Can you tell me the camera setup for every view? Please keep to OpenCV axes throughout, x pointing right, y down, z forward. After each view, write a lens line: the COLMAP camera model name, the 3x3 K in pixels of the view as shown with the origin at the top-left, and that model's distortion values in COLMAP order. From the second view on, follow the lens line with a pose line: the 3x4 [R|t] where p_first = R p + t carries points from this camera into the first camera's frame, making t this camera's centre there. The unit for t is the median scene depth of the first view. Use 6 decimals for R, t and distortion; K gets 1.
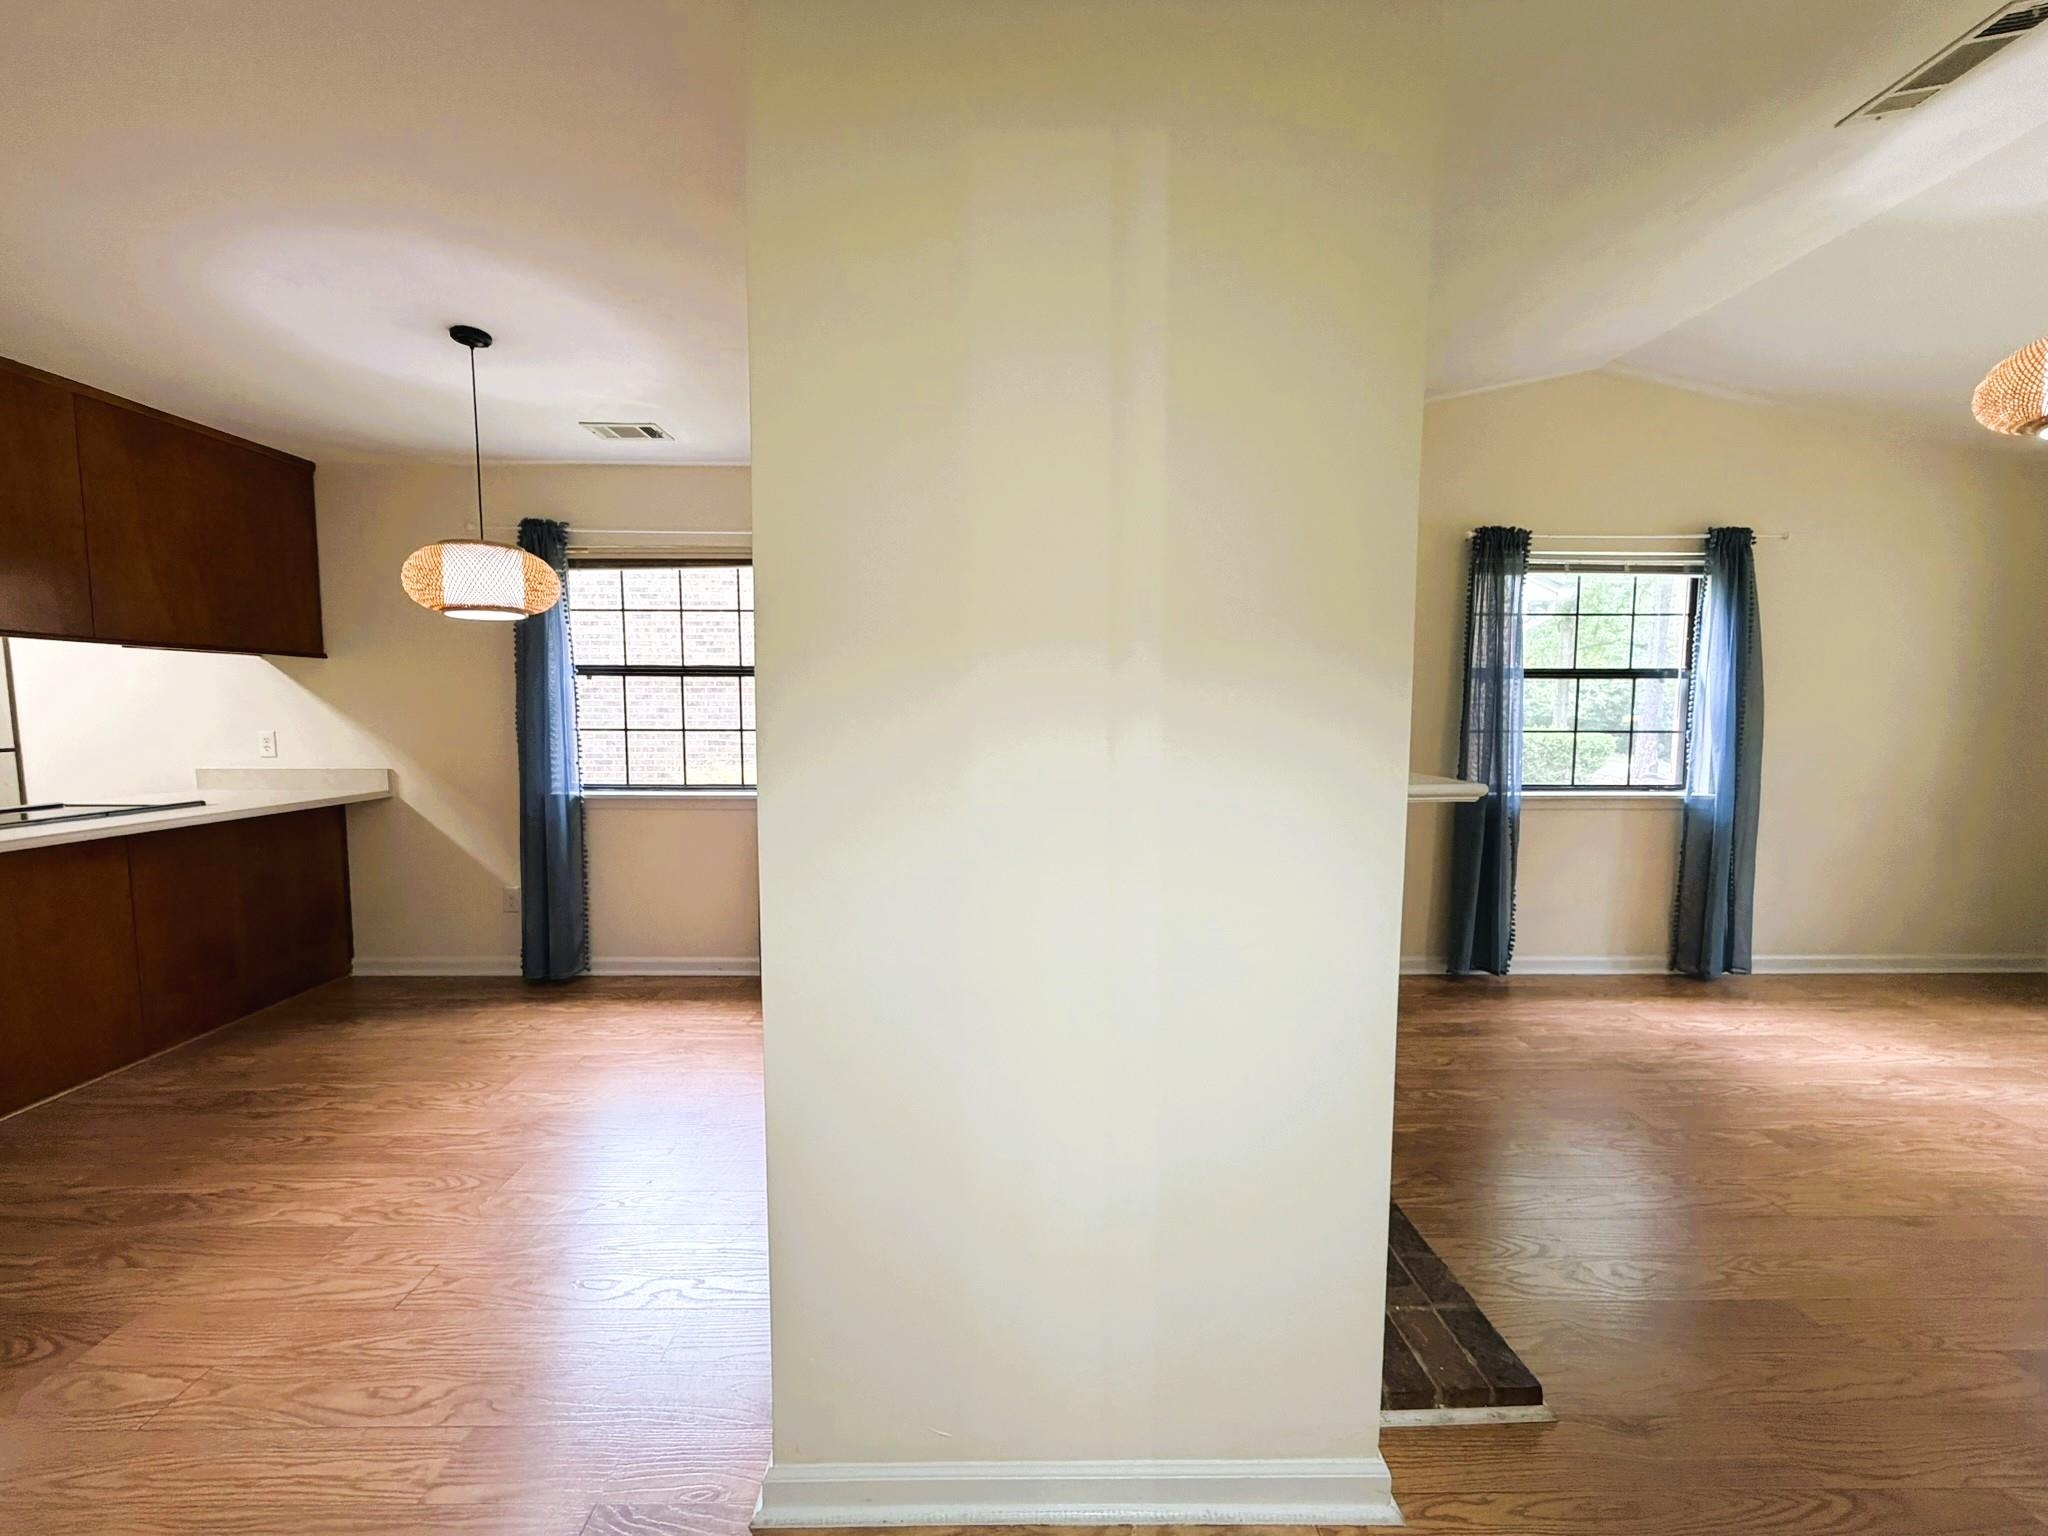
lens RADIAL K [[814.7, 0, 1015.4], [0, 814.7, 770.3], [0, 0, 1]] dist [0.000999, -0.000682]
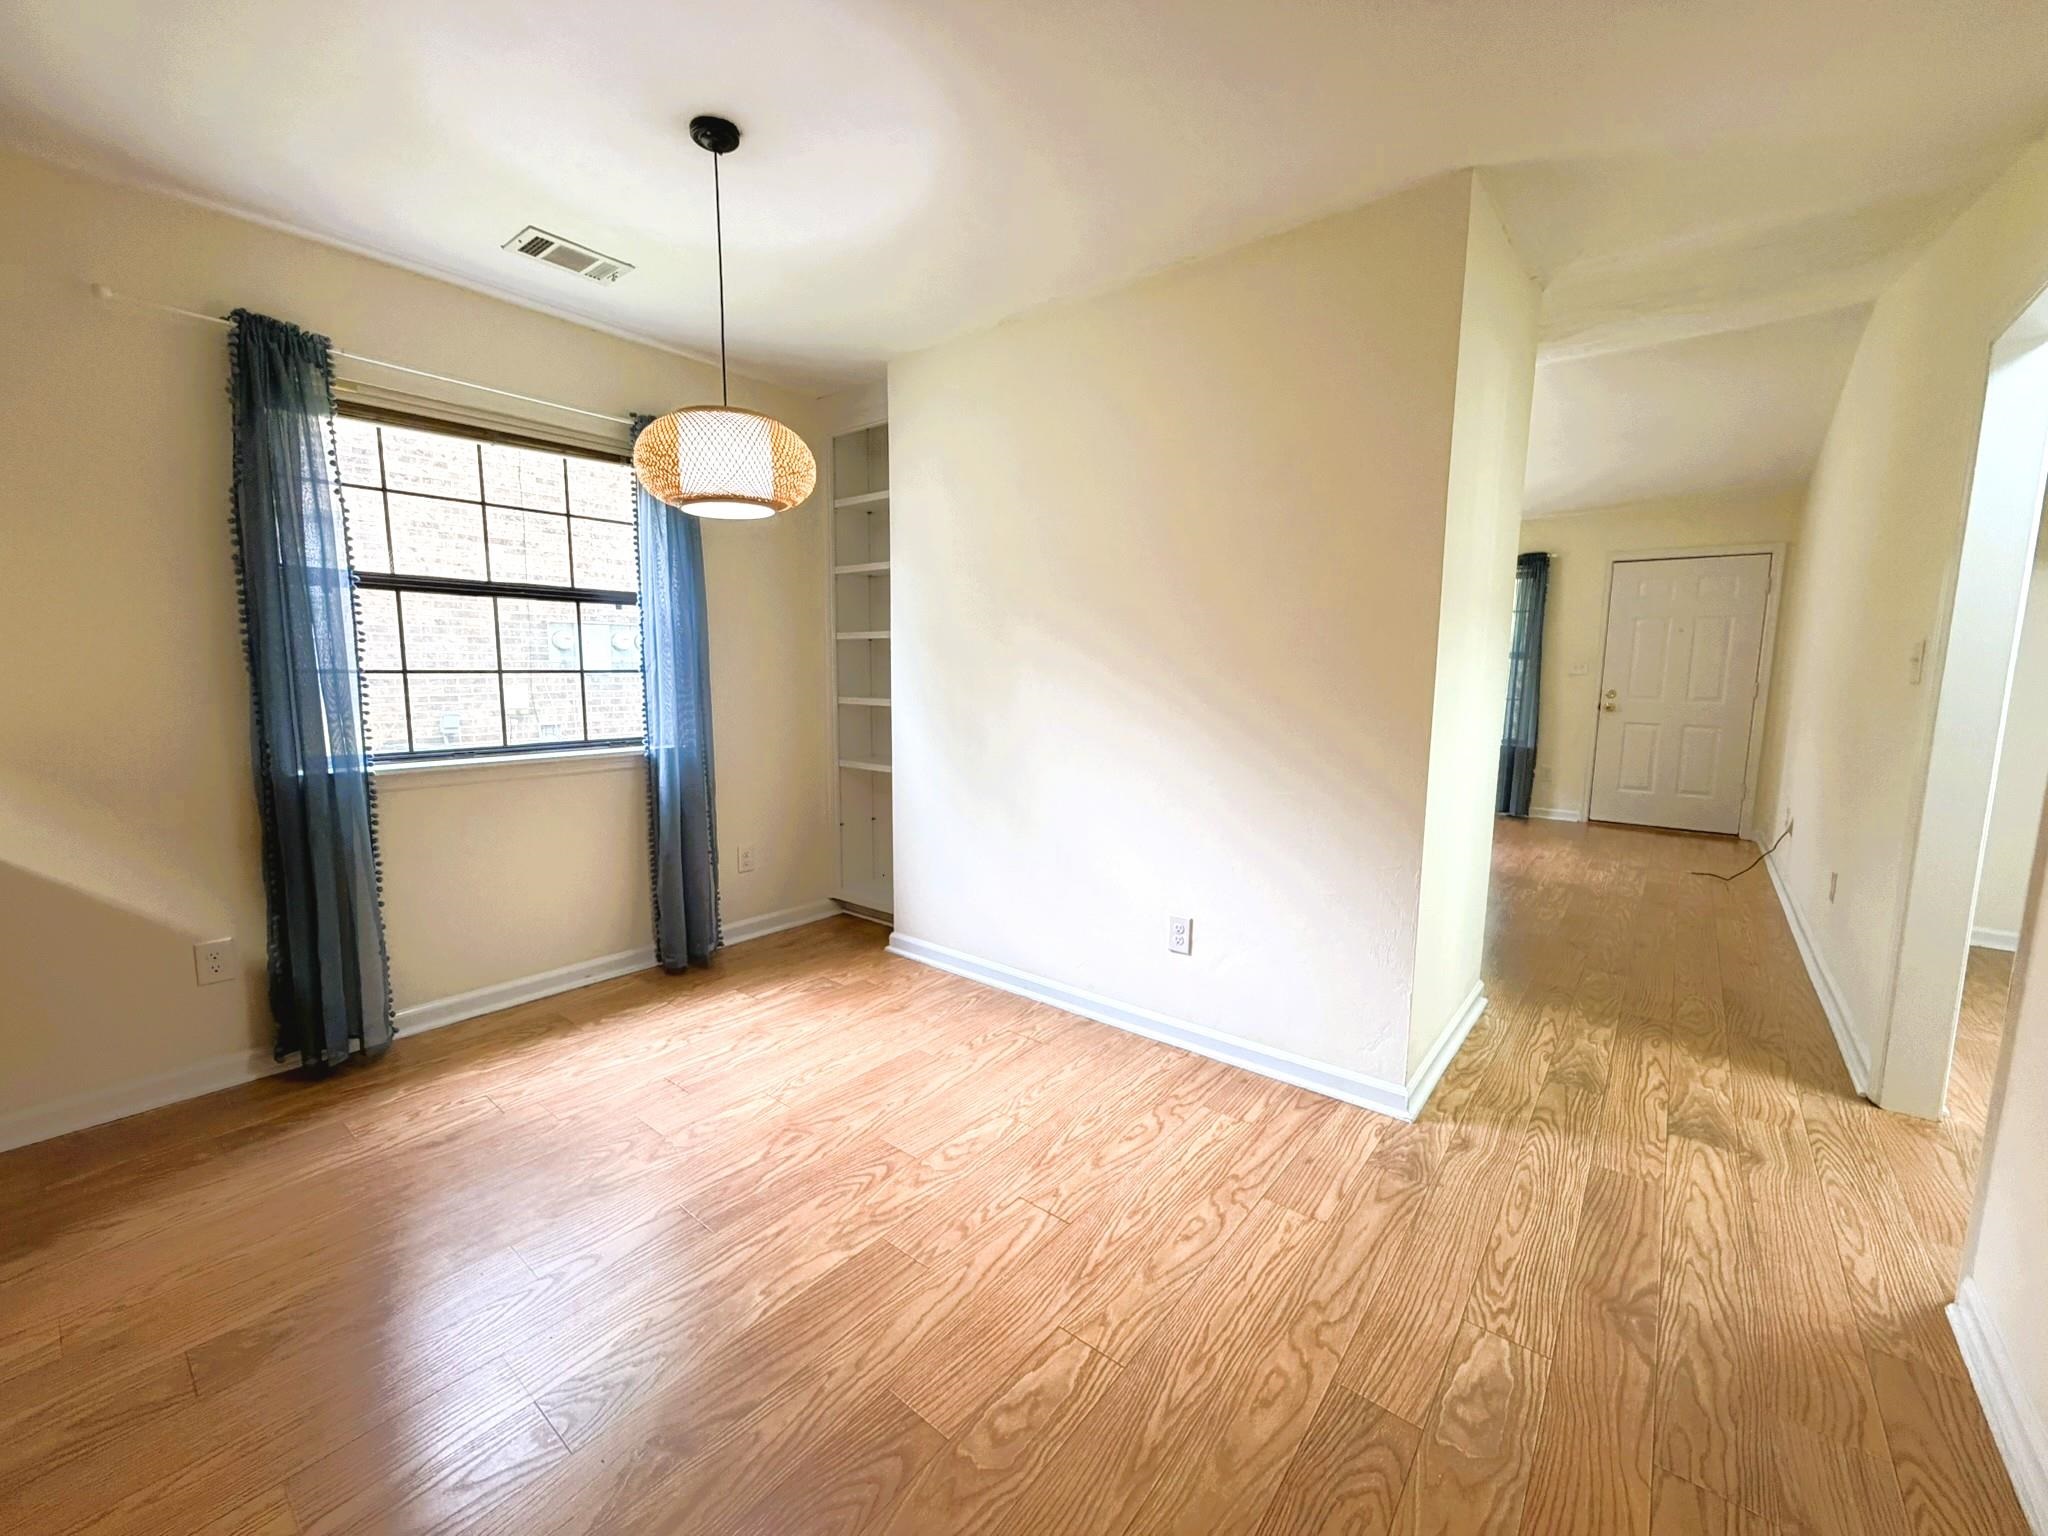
lens RADIAL K [[814.7, 0, 1020.5], [0, 814.7, 766.8], [0, 0, 1]] dist [0.000999, -0.000682]
pose [[0.641343, -0.094066, 0.761467, -0.849726], [0.053810, 0.995527, 0.077658, 0.004819], [-0.765365, -0.008831, 0.643535, 0.219605]]
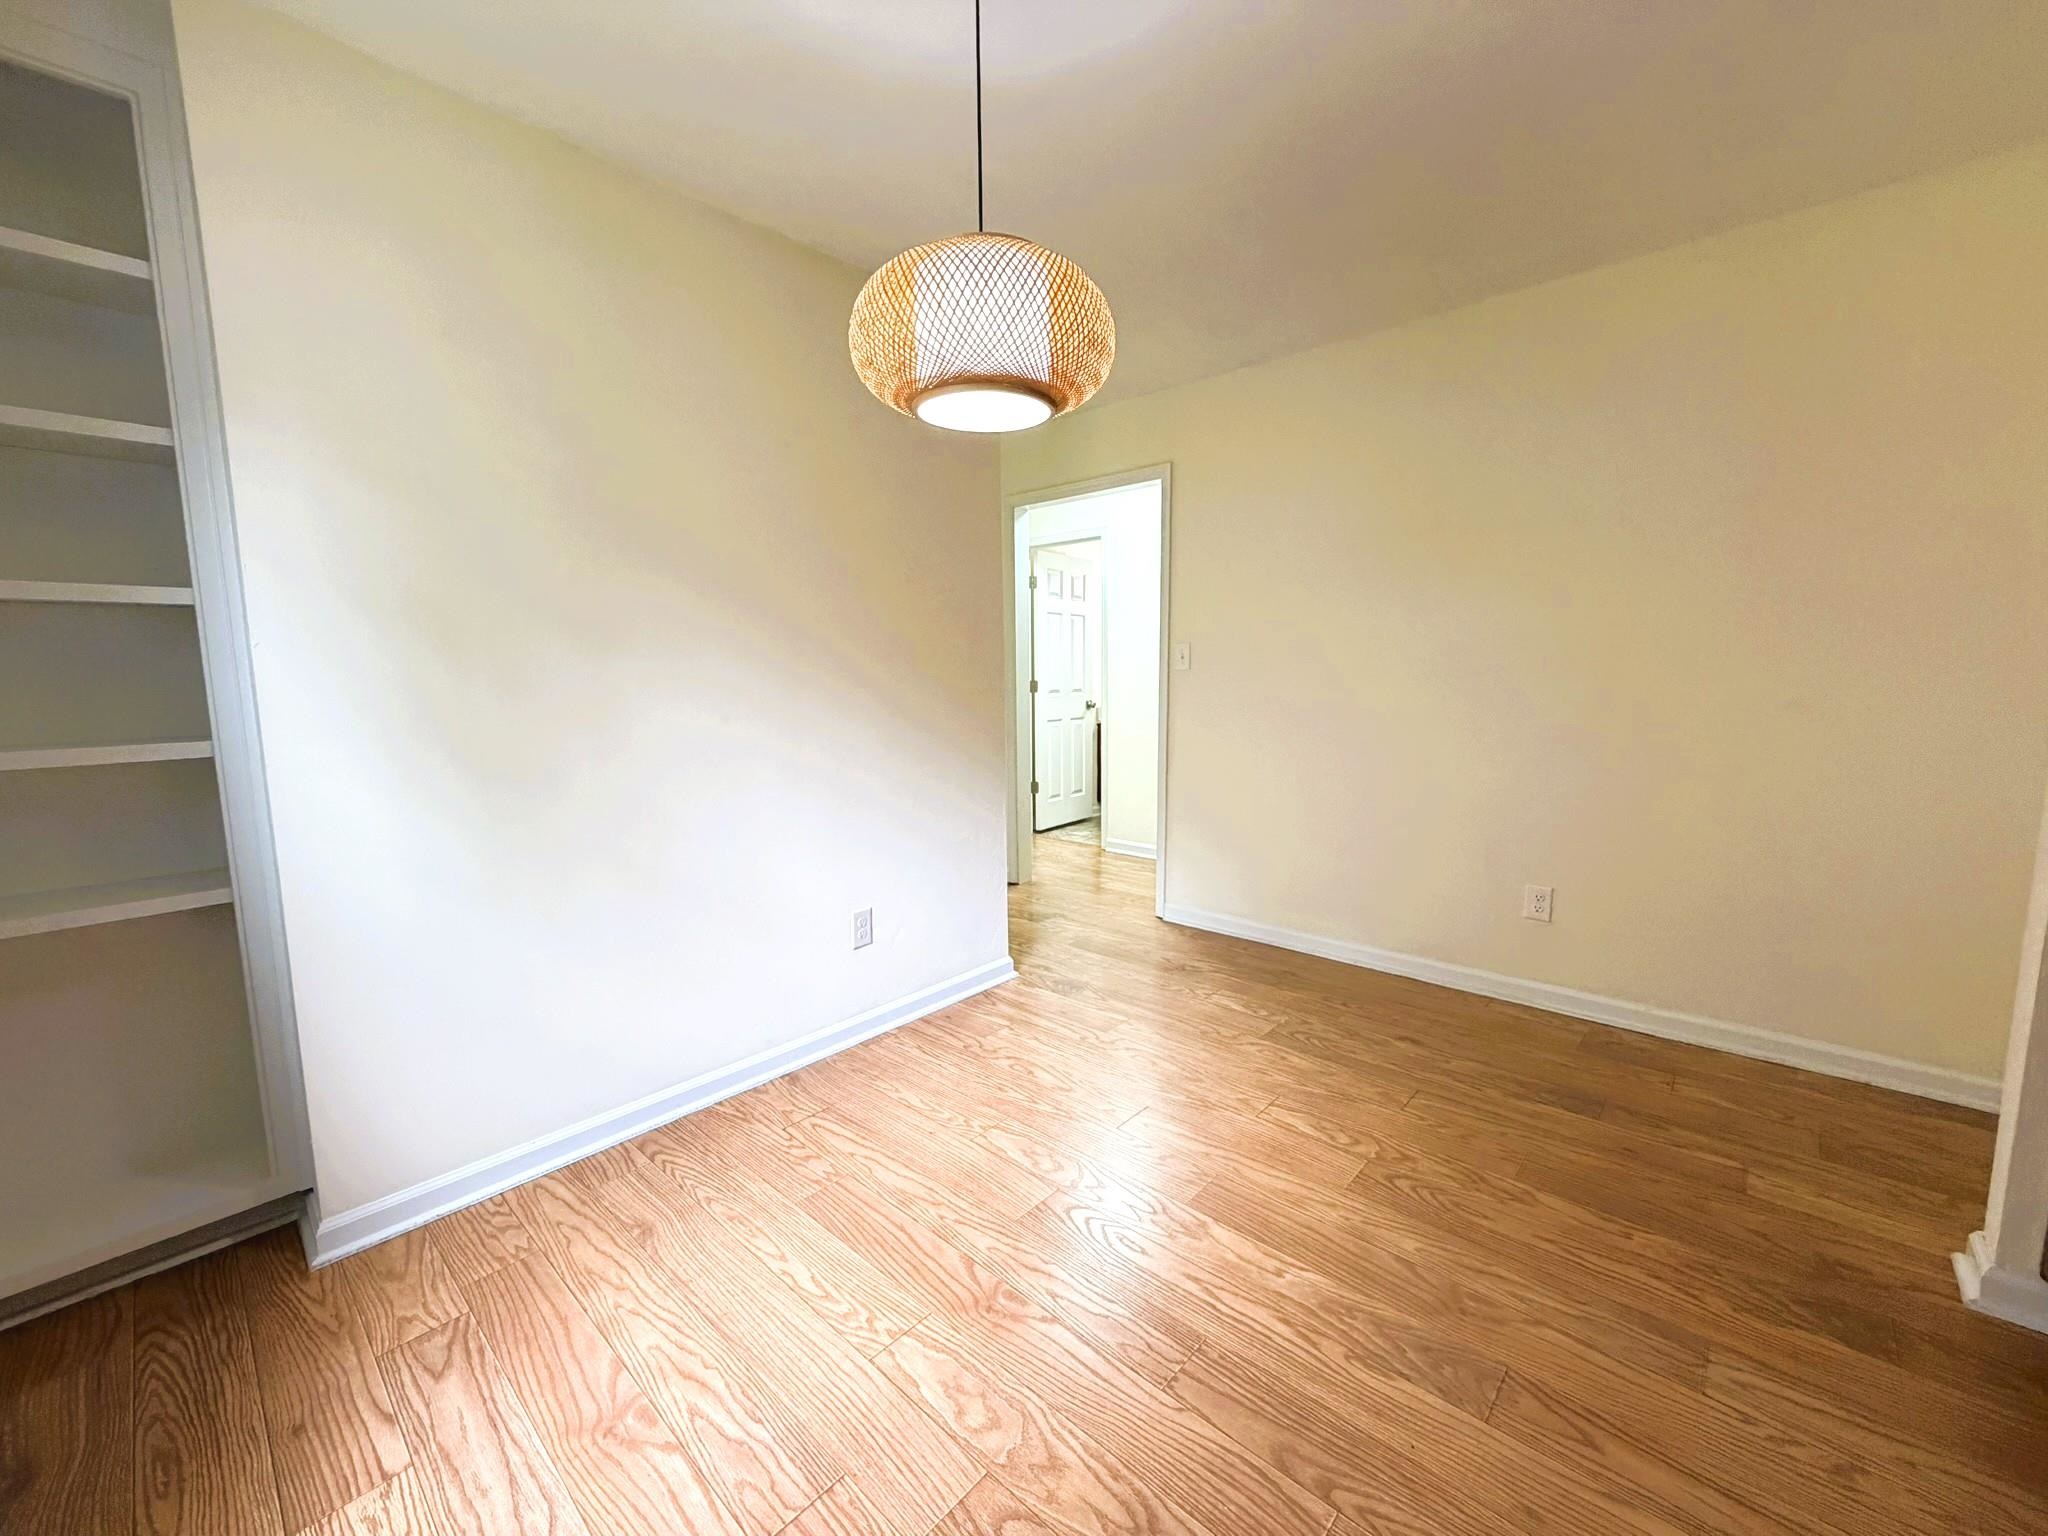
lens RADIAL K [[814.7, 0, 1018.1], [0, 814.7, 786.1], [0, 0, 1]] dist [0.000999, -0.000682]
pose [[-0.724337, -0.090474, 0.683484, -0.797611], [0.062222, 0.978728, 0.195498, -0.045079], [-0.686632, 0.184134, -0.703300, 1.074874]]
